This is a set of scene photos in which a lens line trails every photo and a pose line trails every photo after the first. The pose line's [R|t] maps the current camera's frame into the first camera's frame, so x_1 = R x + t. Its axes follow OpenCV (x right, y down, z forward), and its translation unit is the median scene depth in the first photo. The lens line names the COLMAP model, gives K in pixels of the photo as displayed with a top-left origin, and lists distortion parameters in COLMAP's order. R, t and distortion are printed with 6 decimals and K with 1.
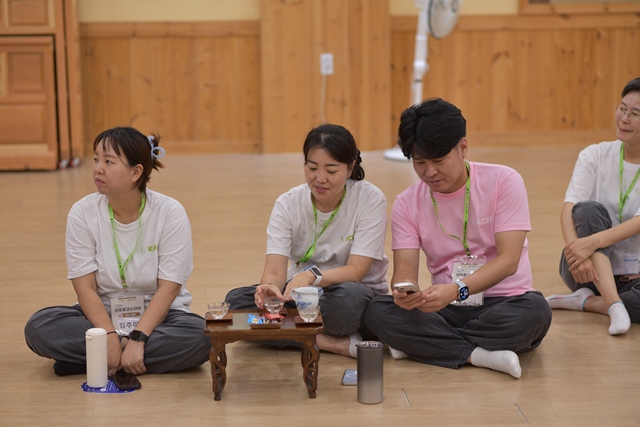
lens RADIAL K [[1543.6, 0, 320.0], [0, 1543.6, 213.5], [0, 0, 1]] dist [0.024554, 1.265557]
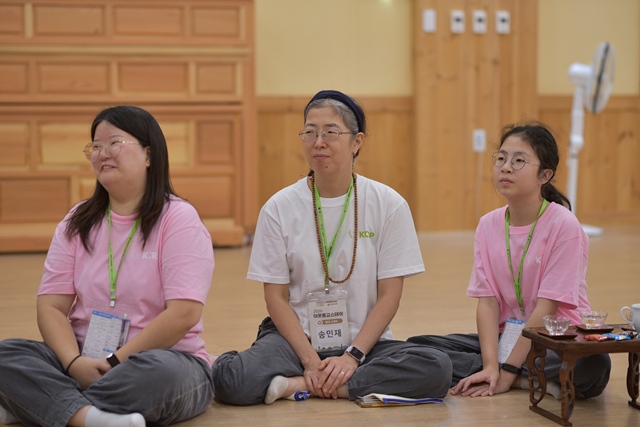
lens RADIAL K [[1543.6, 0, 320.0], [0, 1543.6, 213.5], [0, 0, 1]] dist [0.024554, 1.265557]
pose [[0.965832, -0.007659, 0.259056, -0.351298], [0.036013, 0.993832, -0.104885, 0.049711], [-0.256655, 0.110630, 0.960151, 0.083217]]
